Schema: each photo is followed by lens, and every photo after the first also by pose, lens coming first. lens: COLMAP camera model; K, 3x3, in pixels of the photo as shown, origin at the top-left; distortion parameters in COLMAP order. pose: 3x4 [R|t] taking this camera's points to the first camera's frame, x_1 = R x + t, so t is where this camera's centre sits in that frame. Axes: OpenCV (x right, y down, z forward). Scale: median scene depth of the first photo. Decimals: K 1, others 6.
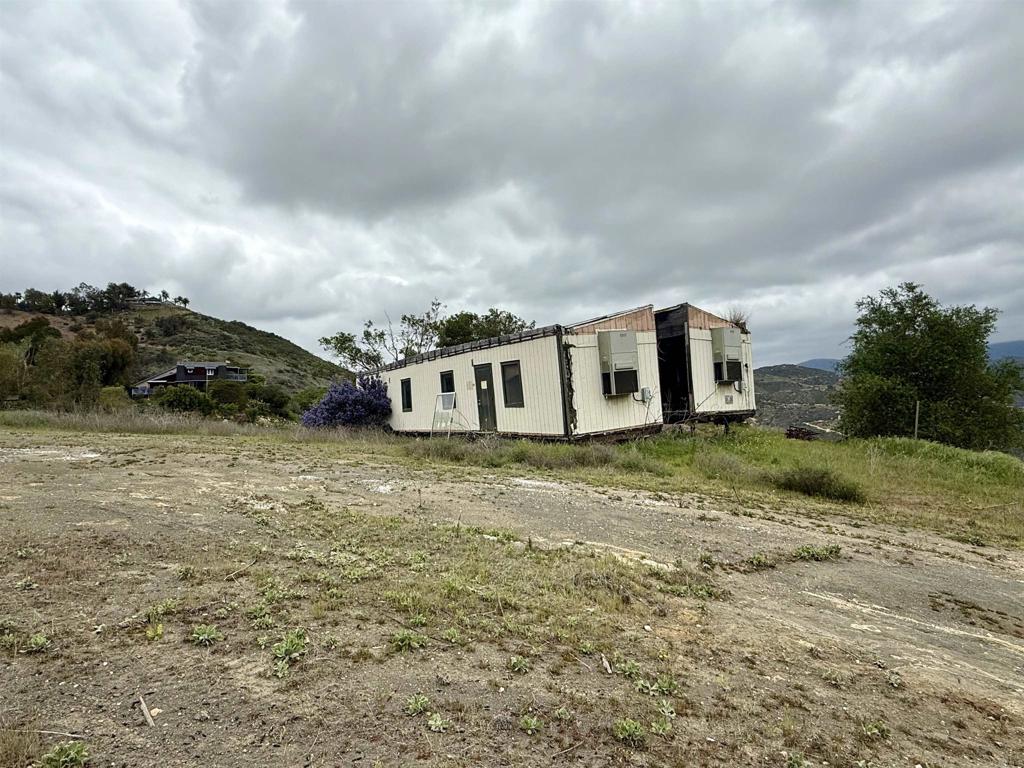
lens RADIAL K [[587.8, 0, 511.7], [0, 587.8, 384.0], [0, 0, 1]] dist [0.001992, -0.001198]
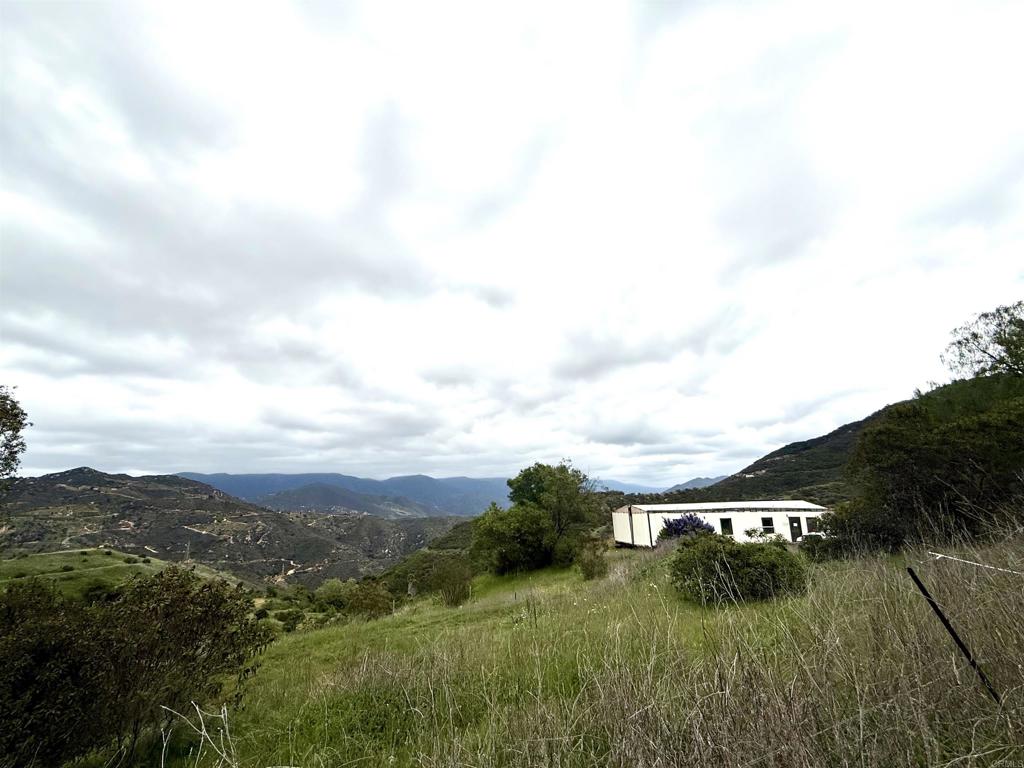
lens RADIAL K [[408.6, 0, 510.0], [0, 408.6, 384.1], [0, 0, 1]] dist [0.000259, 0.000145]
pose [[0.414316, 0.285915, 0.864057, -0.133446], [-0.048706, 0.954979, -0.292647, -0.000101], [-0.908829, 0.079163, 0.409589, 0.075108]]
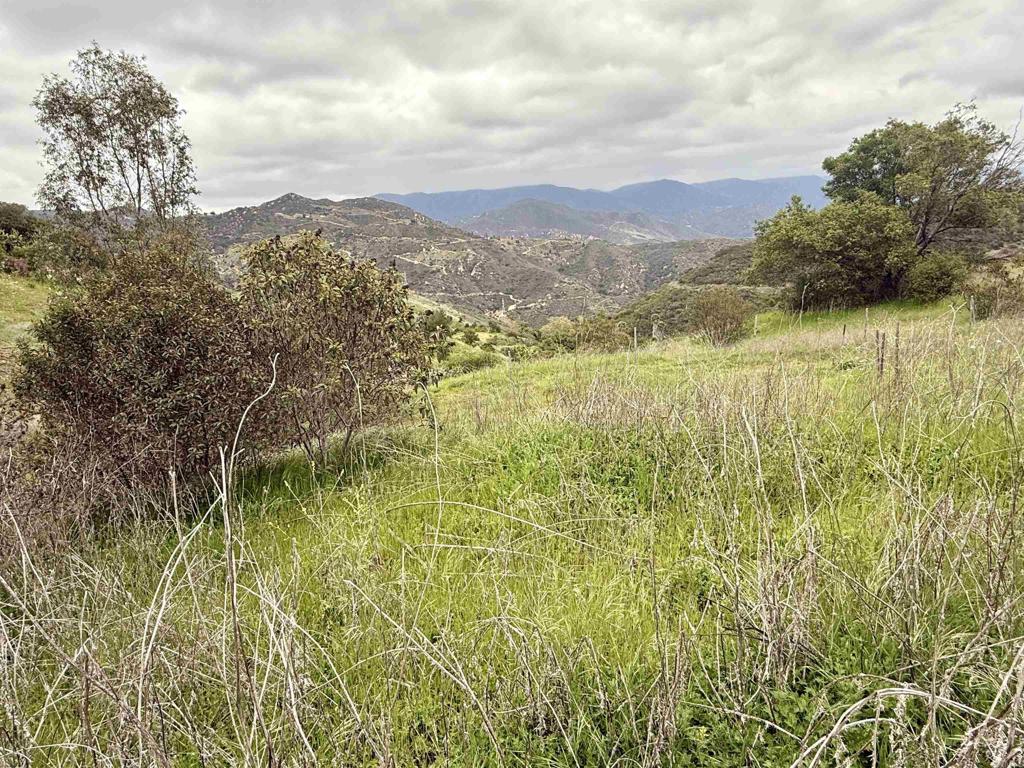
lens RADIAL K [[587.8, 0, 507.9], [0, 587.8, 387.8], [0, 0, 1]] dist [0.001992, -0.001198]
pose [[0.776493, -0.156363, 0.610418, -0.127443], [-0.021239, 0.961678, 0.273359, 0.002851], [-0.629768, -0.225225, 0.743415, 0.079783]]
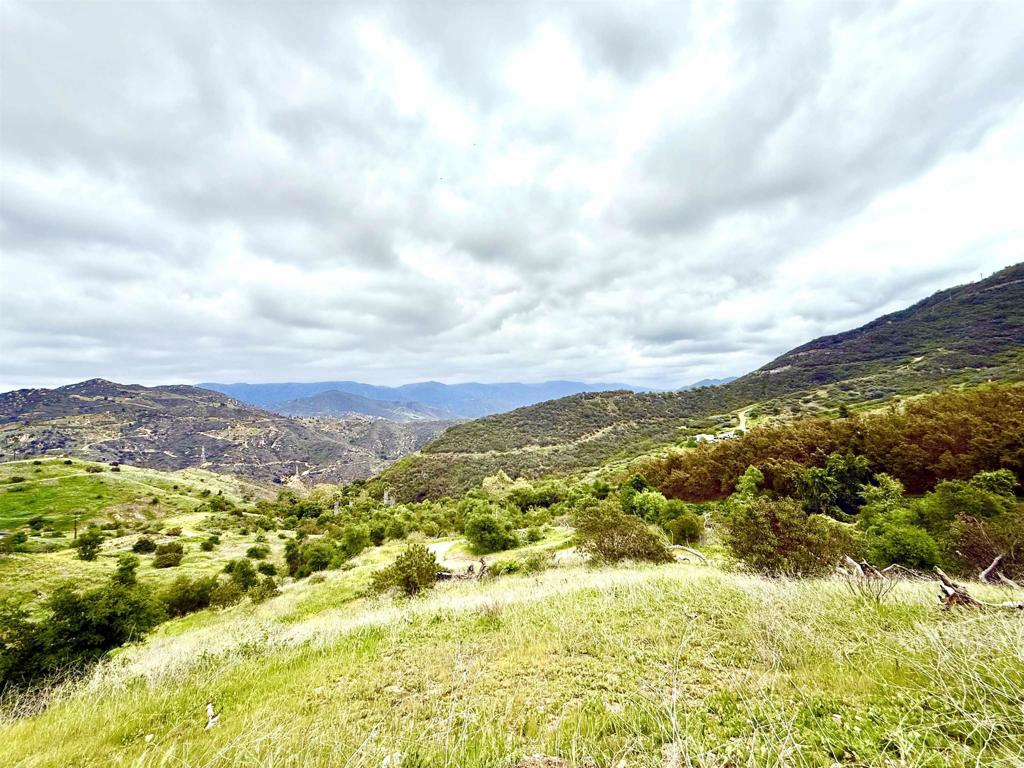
lens RADIAL K [[408.6, 0, 510.5], [0, 408.6, 384.7], [0, 0, 1]] dist [0.000259, 0.000145]
pose [[0.436672, 0.074574, 0.896525, 0.008475], [-0.033478, 0.997215, -0.066644, 0.002933], [-0.898998, -0.000913, 0.437952, 0.105117]]
